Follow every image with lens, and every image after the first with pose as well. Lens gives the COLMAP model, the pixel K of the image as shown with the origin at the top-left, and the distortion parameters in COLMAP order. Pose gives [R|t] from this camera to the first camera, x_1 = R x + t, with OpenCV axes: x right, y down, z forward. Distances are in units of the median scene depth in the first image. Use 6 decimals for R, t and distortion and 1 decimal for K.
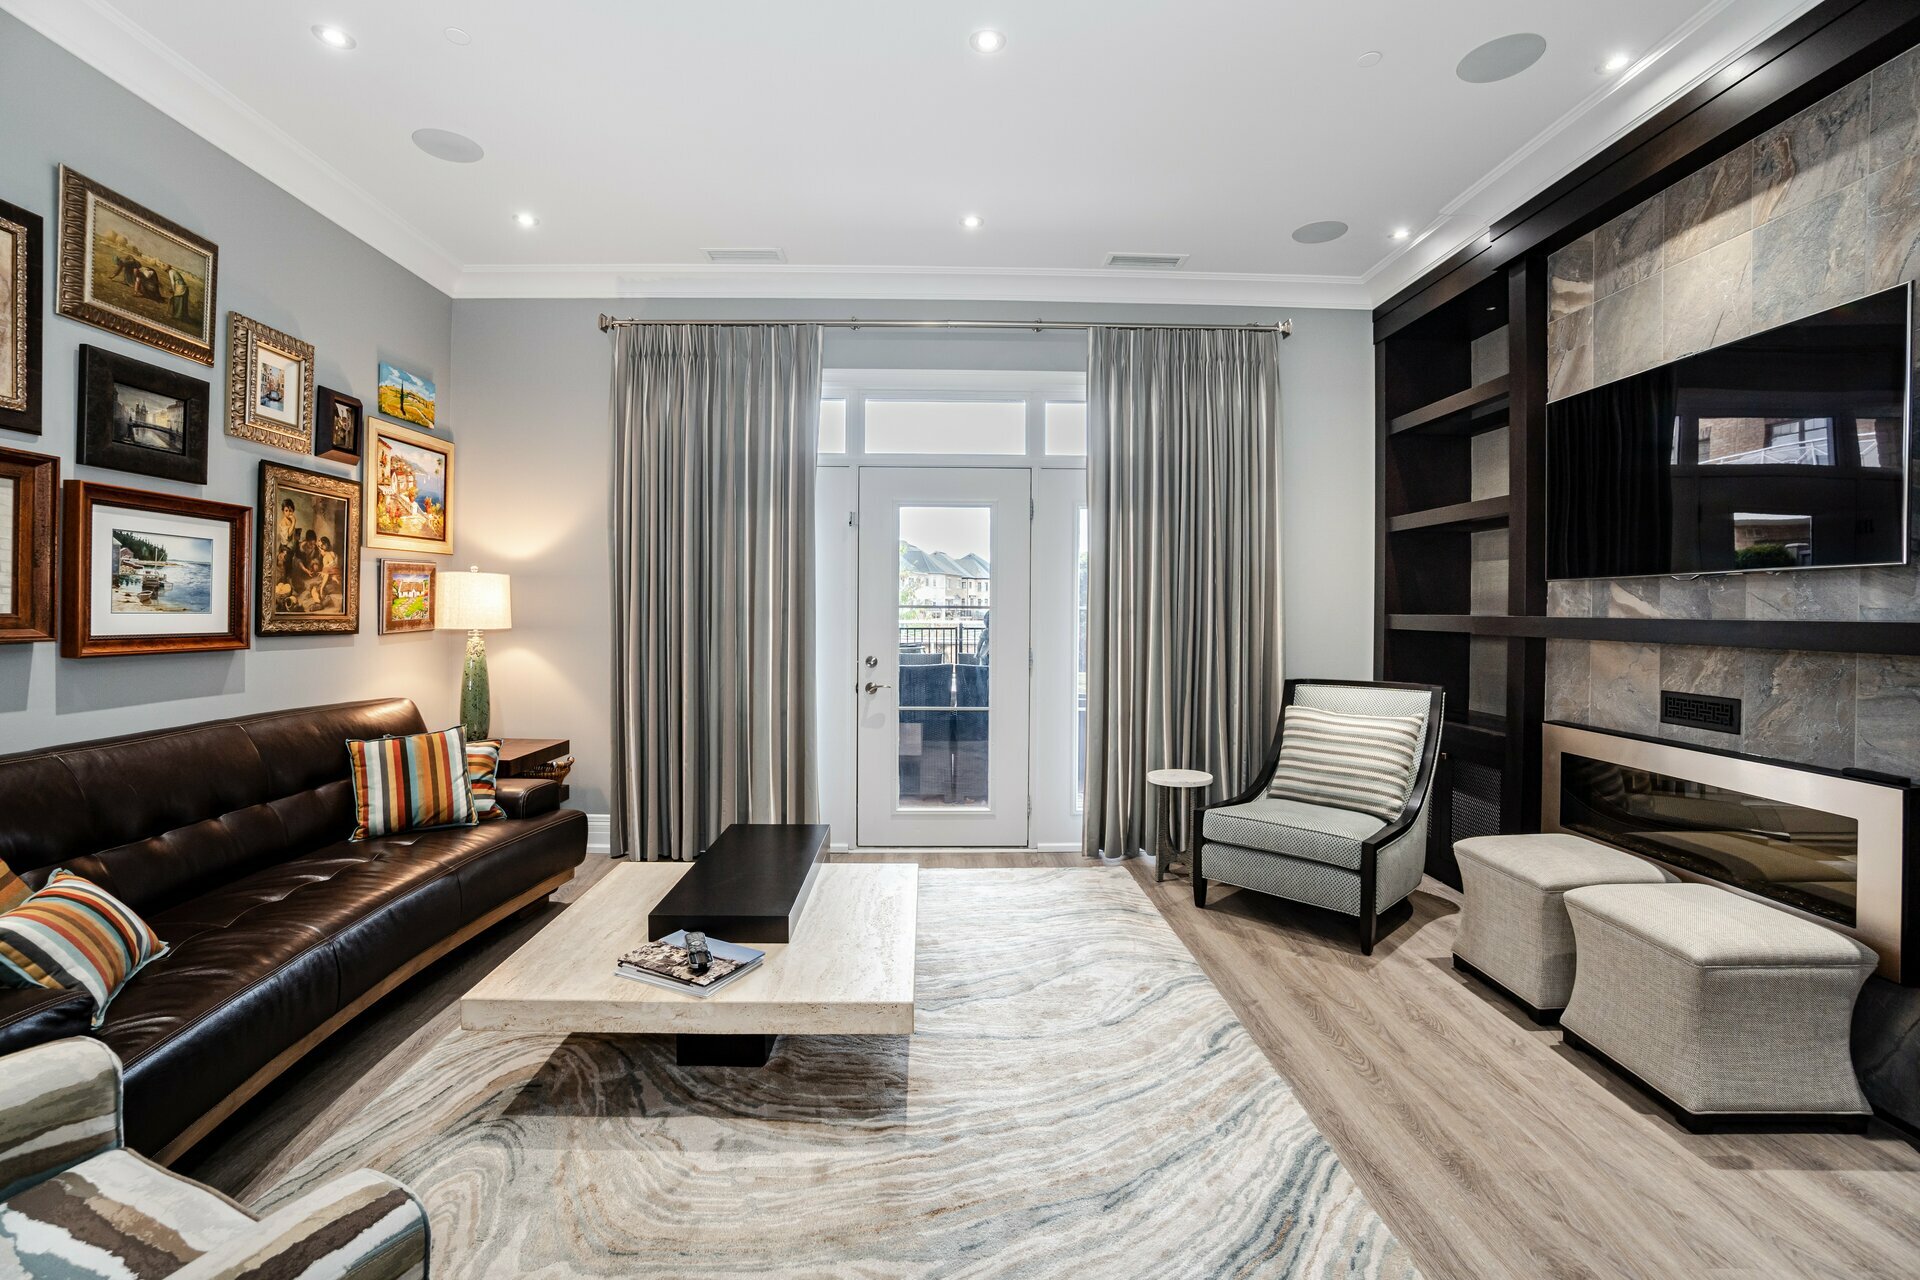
lens RADIAL K [[845.7, 0, 947.1], [0, 845.7, 615.0], [0, 0, 1]] dist [-0.019282, 0.006383]
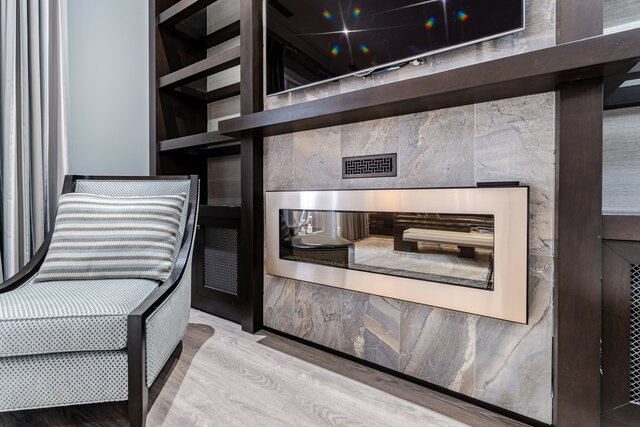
lens RADIAL K [[281.9, 0, 322.7], [0, 281.9, 213.3], [0, 0, 1]] dist [-0.019282, 0.006383]
pose [[0.546499, -0.035028, 0.836727, 0.351035], [0.003010, 0.999201, 0.039864, 0.146636], [-0.837454, -0.019268, 0.546168, 0.646172]]
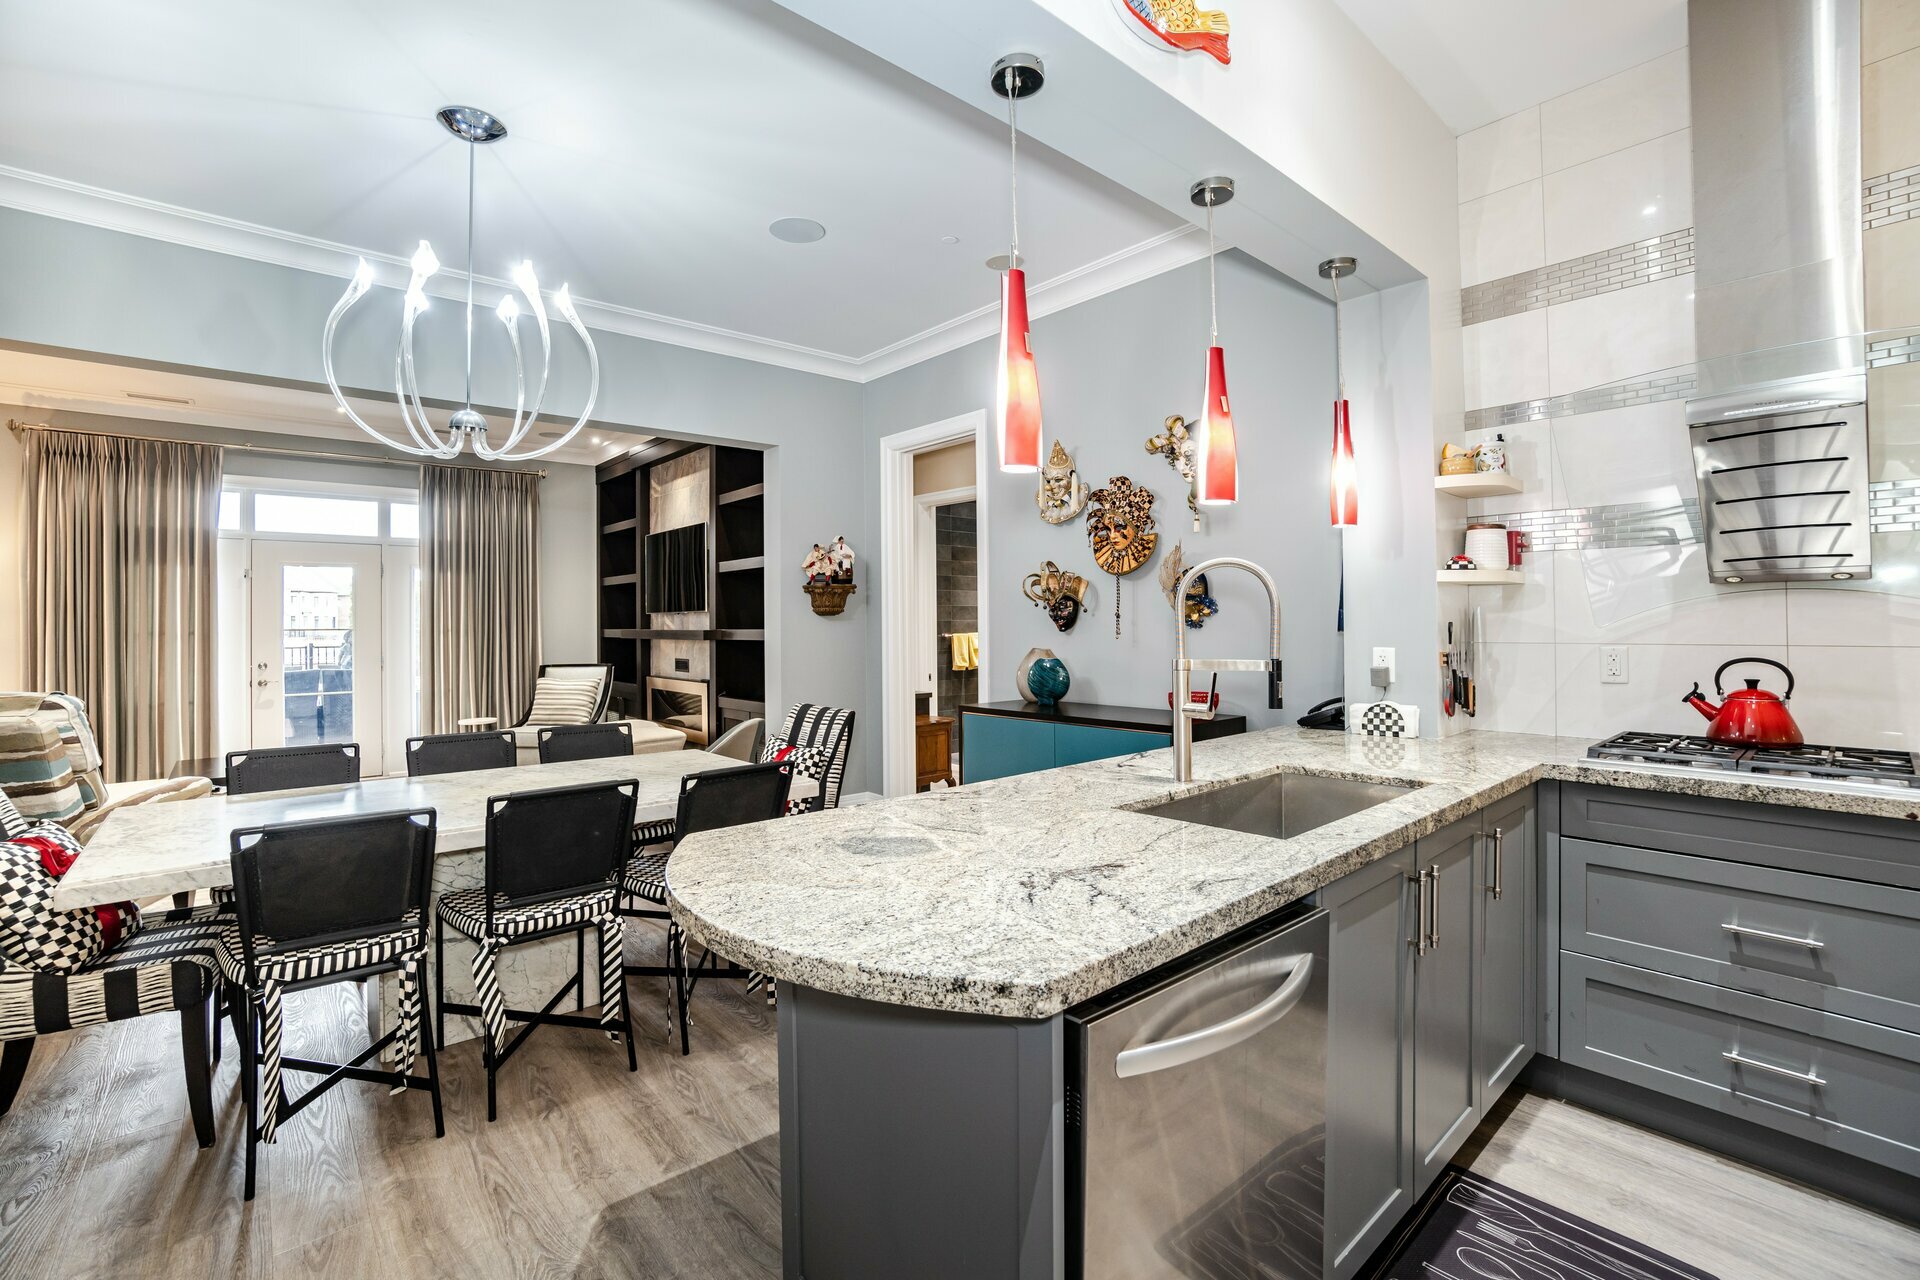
lens RADIAL K [[845.7, 0, 928.8], [0, 845.7, 626.2], [0, 0, 1]] dist [-0.019282, 0.006383]
pose [[0.785843, -0.016161, 0.618215, -0.106448], [0.018405, 0.999827, 0.002741, 0.002091], [-0.618152, 0.009225, 0.786004, -1.286553]]
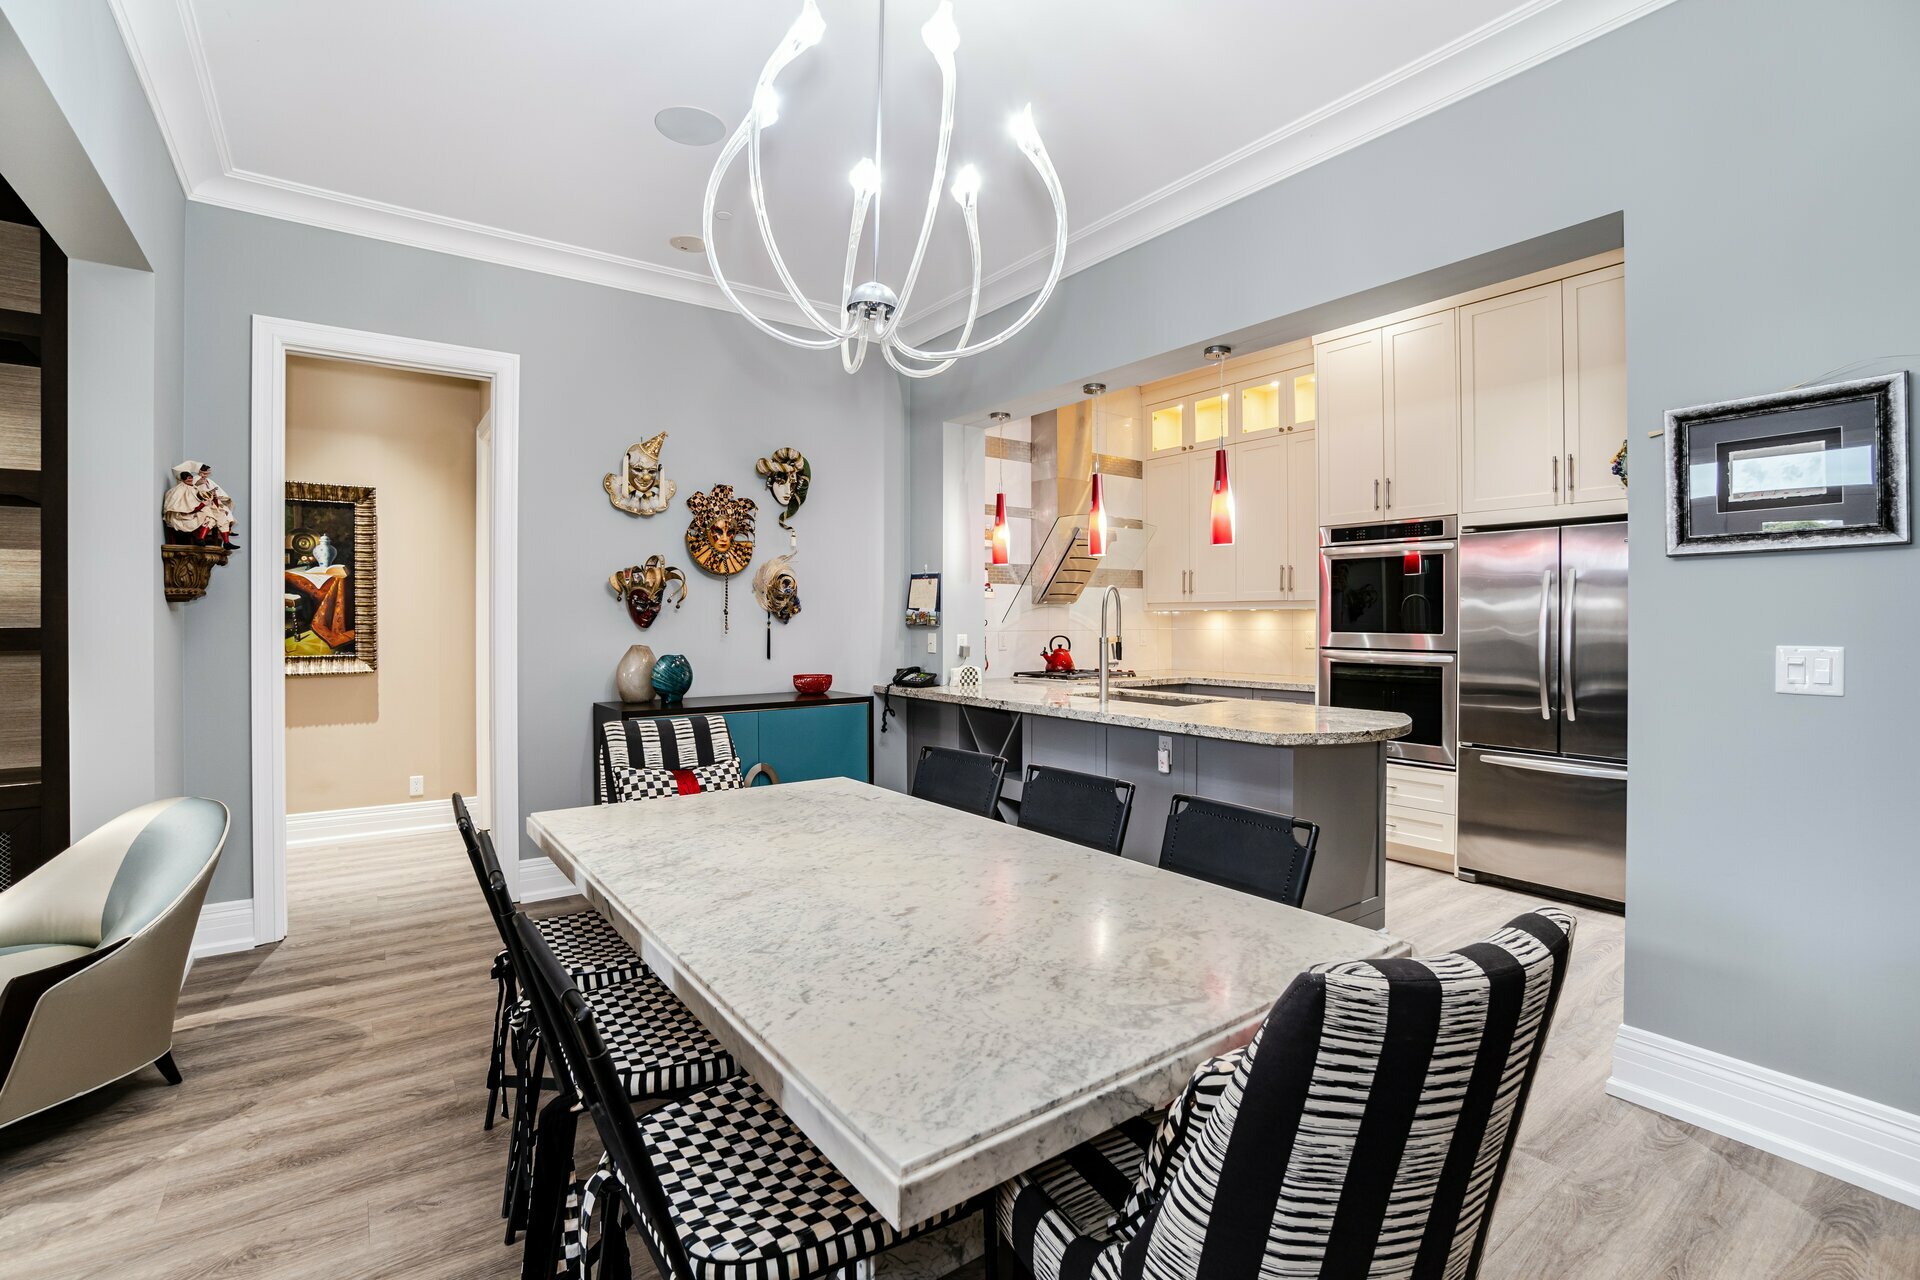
lens RADIAL K [[862.6, 0, 964.3], [0, 862.6, 620.7], [0, 0, 1]] dist [-0.032209, -0.000498]
pose [[-0.574138, -0.007722, 0.818722, -0.453230], [0.001785, 0.999941, 0.010684, -0.005886], [-0.818756, 0.007596, -0.574091, -0.011747]]
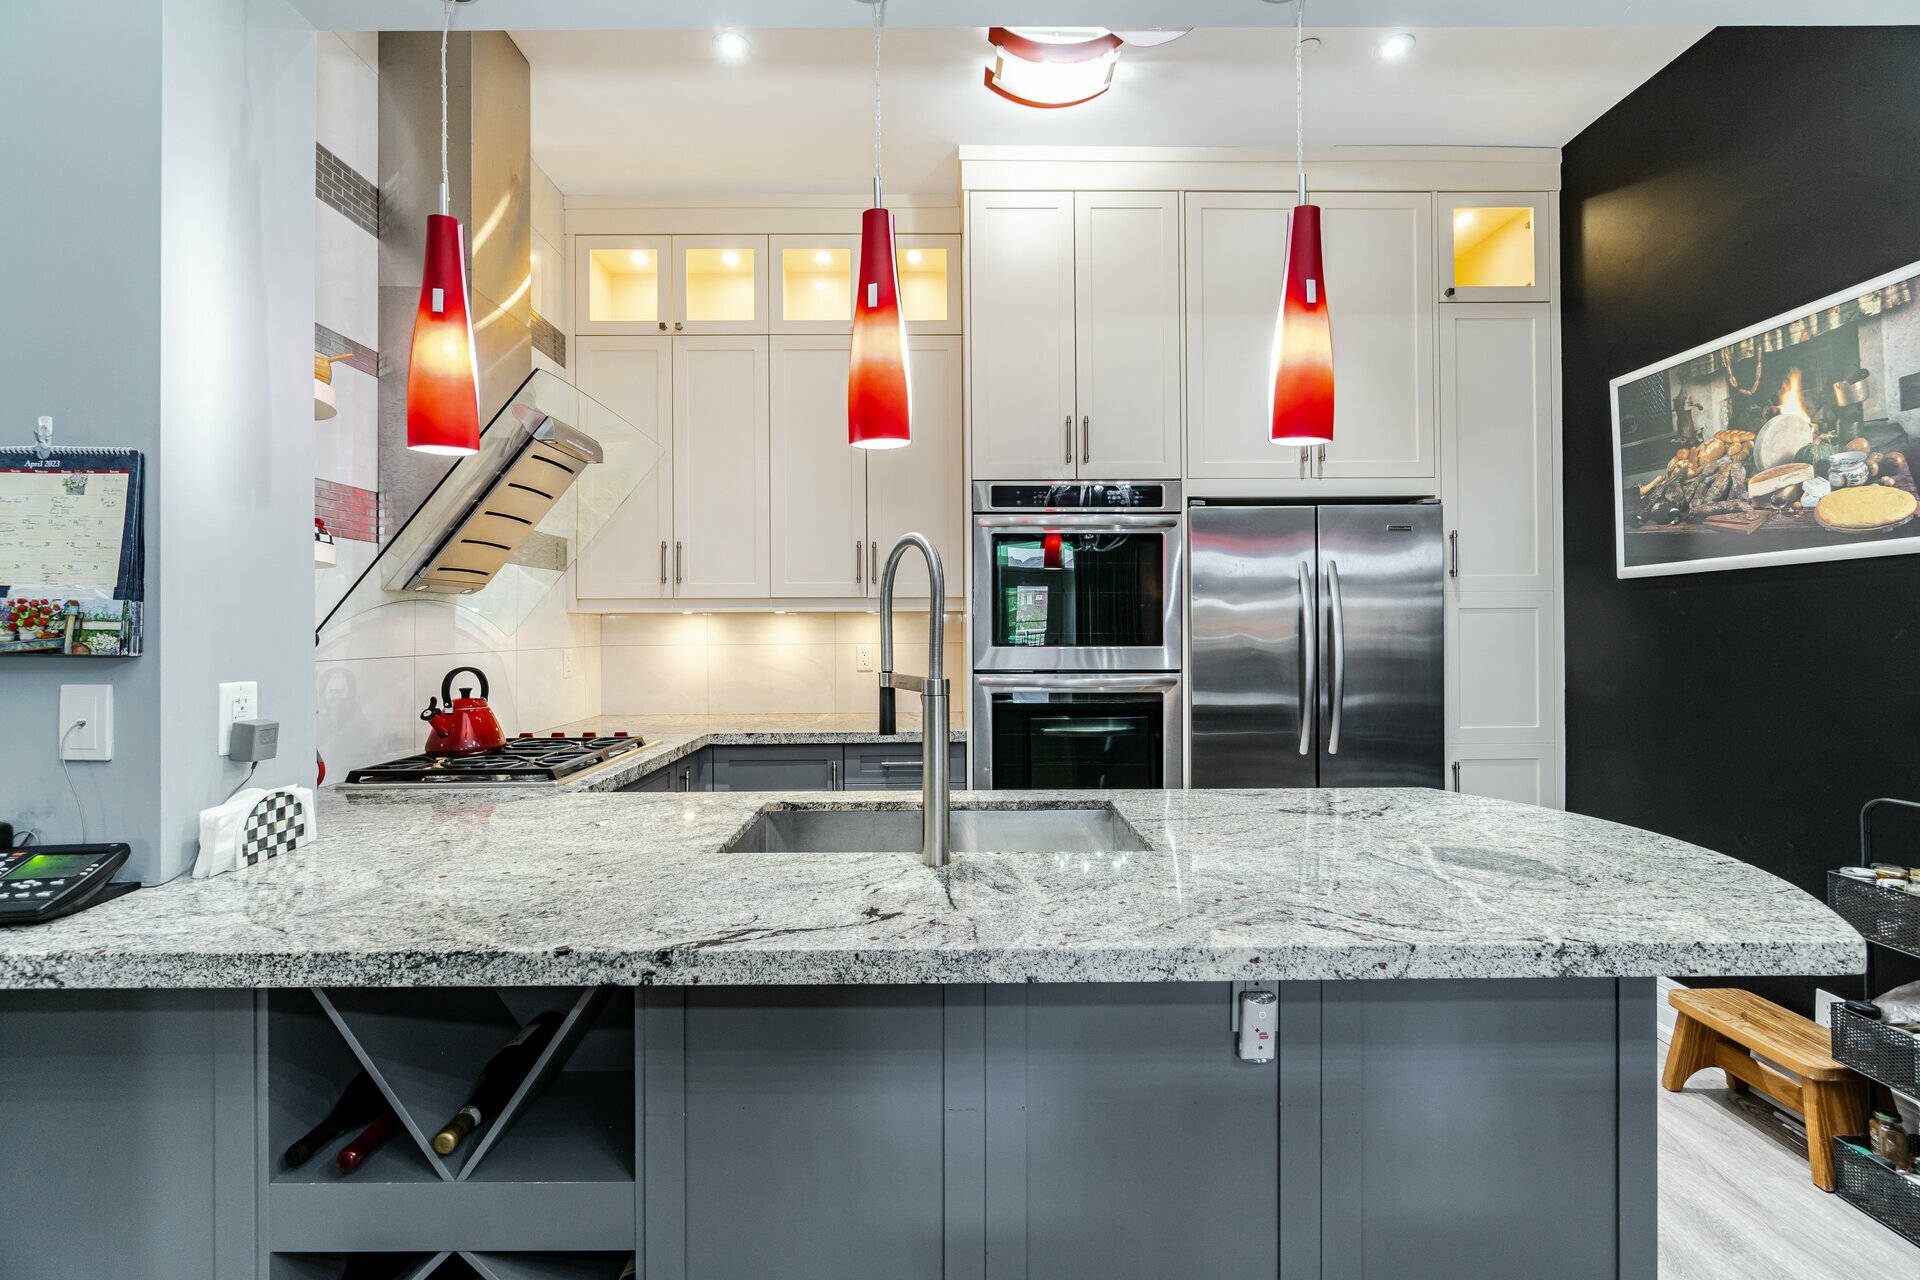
lens RADIAL K [[845.7, 0, 965.8], [0, 845.7, 594.7], [0, 0, 1]] dist [-0.019282, 0.006383]
pose [[-0.999973, -0.000736, 0.007321, 0.424641], [-0.000961, 0.999527, -0.030749, 0.002627], [-0.007295, -0.030755, -0.999500, -0.462856]]
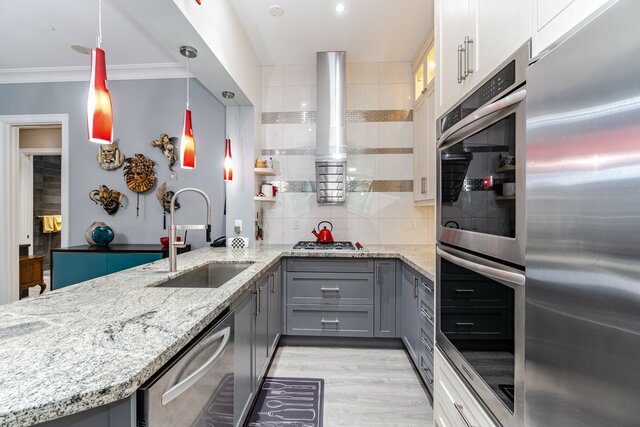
lens RADIAL K [[281.9, 0, 320.5], [0, 281.9, 212.1], [0, 0, 1]] dist [-0.019282, 0.006383]
pose [[0.093815, -0.010685, 0.995532, -0.085843], [0.006553, 0.999927, 0.010115, 0.002523], [-0.995568, 0.005574, 0.093878, -1.239969]]
